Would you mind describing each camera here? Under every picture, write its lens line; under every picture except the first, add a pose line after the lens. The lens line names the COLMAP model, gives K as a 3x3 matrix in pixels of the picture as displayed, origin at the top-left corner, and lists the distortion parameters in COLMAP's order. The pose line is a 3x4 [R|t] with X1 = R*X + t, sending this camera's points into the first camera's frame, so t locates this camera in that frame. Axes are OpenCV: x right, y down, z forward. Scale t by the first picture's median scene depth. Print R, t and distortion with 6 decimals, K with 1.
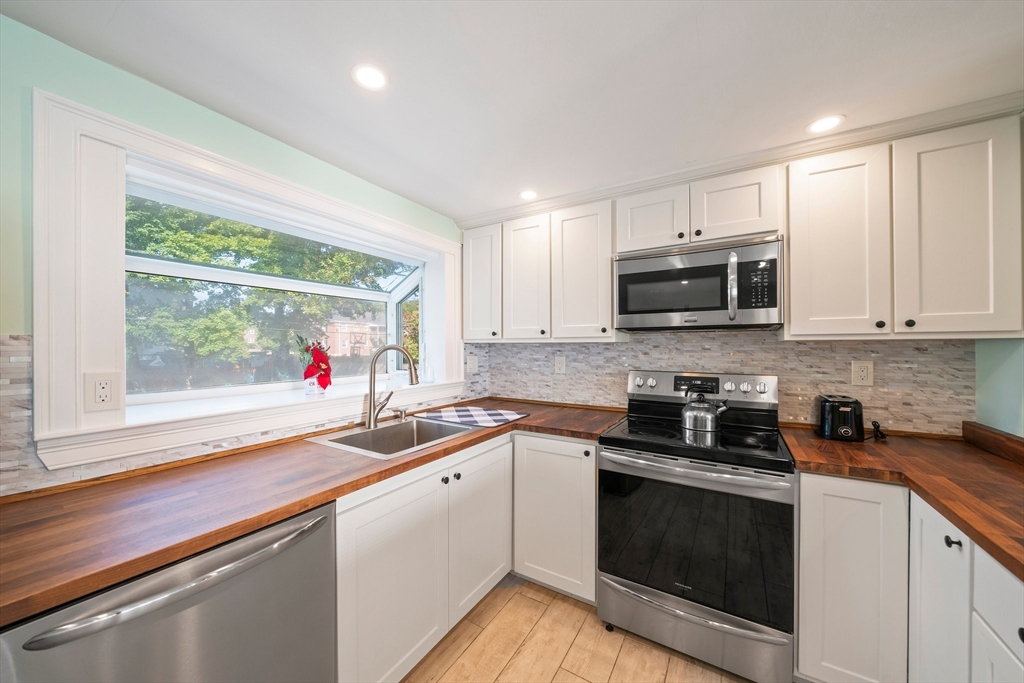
lens RADIAL K [[360.9, 0, 512.4], [0, 360.9, 345.7], [0, 0, 1]] dist [-0.007326, 0.000030]
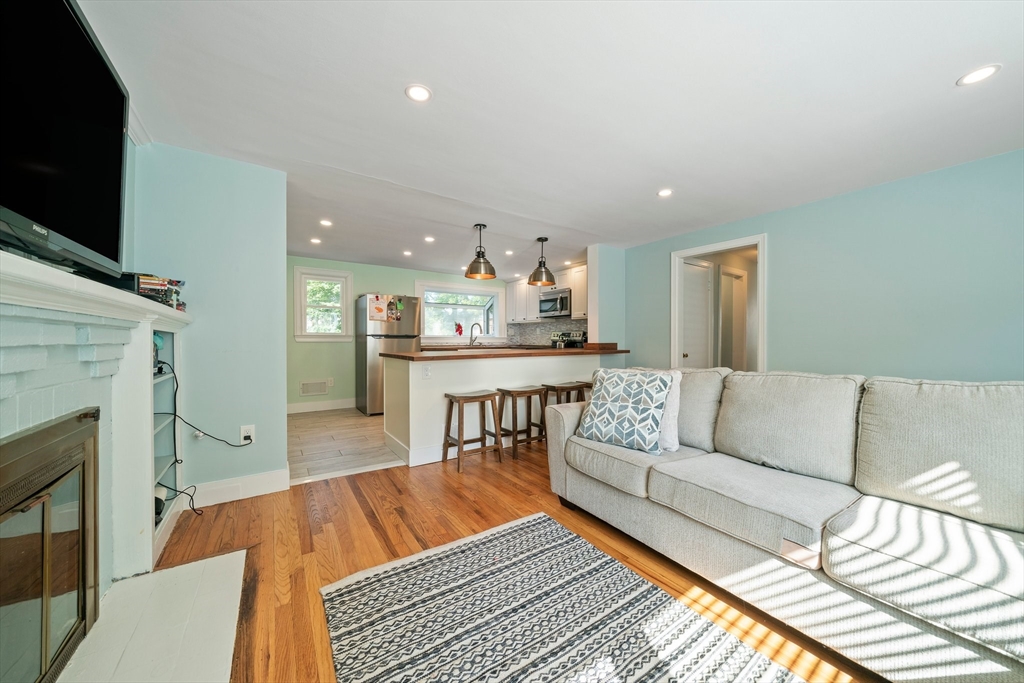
lens RADIAL K [[357.0, 0, 512.0], [0, 357.0, 341.5], [0, 0, 1]] dist [-0.000479, -0.000010]
pose [[0.913266, 0.004208, -0.407342, 1.411793], [-0.001968, 0.999981, 0.005918, 0.155923], [0.407359, -0.004603, 0.913256, -2.069311]]
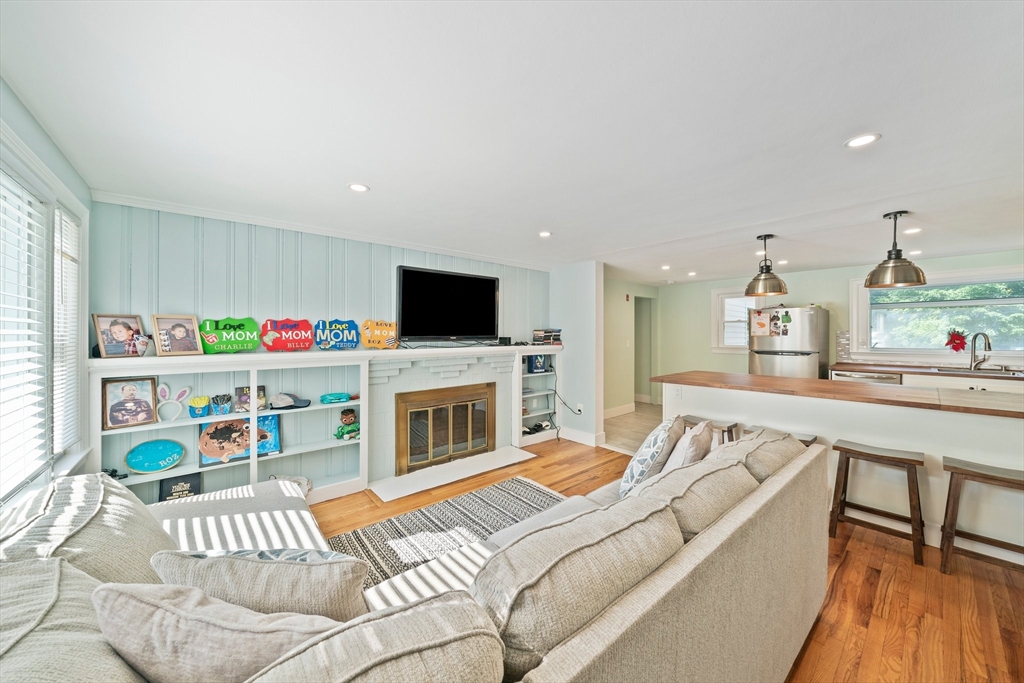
lens RADIAL K [[360.9, 0, 512.8], [0, 360.9, 329.4], [0, 0, 1]] dist [0.048639, 0.000031]
pose [[-0.300269, -0.006196, -0.953834, 2.483525], [0.004808, 0.999956, -0.008009, -0.014289], [0.953842, -0.006991, -0.300227, -0.969790]]
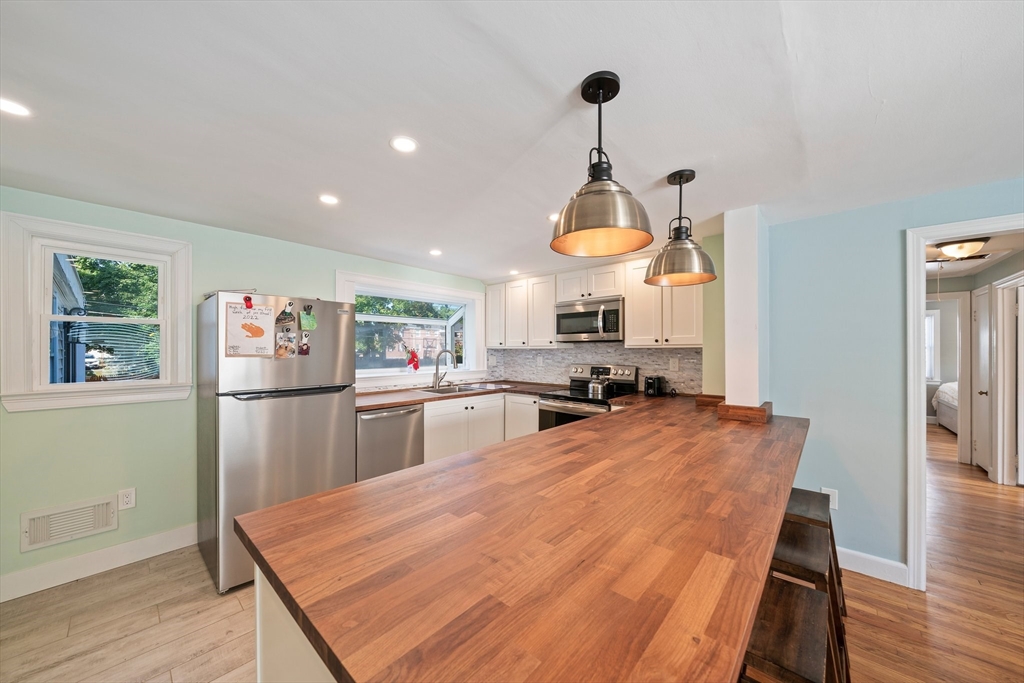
lens RADIAL K [[360.3, 0, 509.0], [0, 360.3, 349.2], [0, 0, 1]] dist [-0.011057, 0.000001]
pose [[0.982522, 0.000932, -0.186144, 0.418209], [-0.001314, 0.999997, -0.001933, -0.002364], [0.186141, 0.002144, 0.982521, -0.997278]]
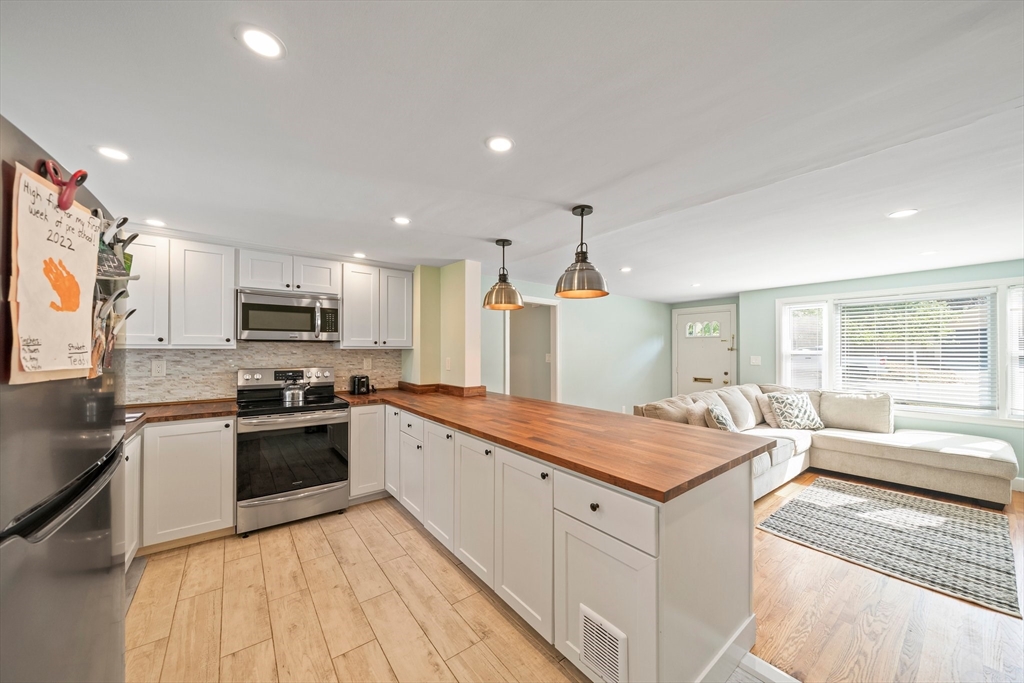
lens RADIAL K [[361.8, 0, 518.3], [0, 361.8, 347.9], [0, 0, 1]] dist [-0.010355, 0.000097]
pose [[0.344006, 0.008853, 0.938926, -0.702168], [-0.002275, 0.999960, -0.008595, -0.004309], [-0.938965, 0.000820, 0.344013, -0.560190]]
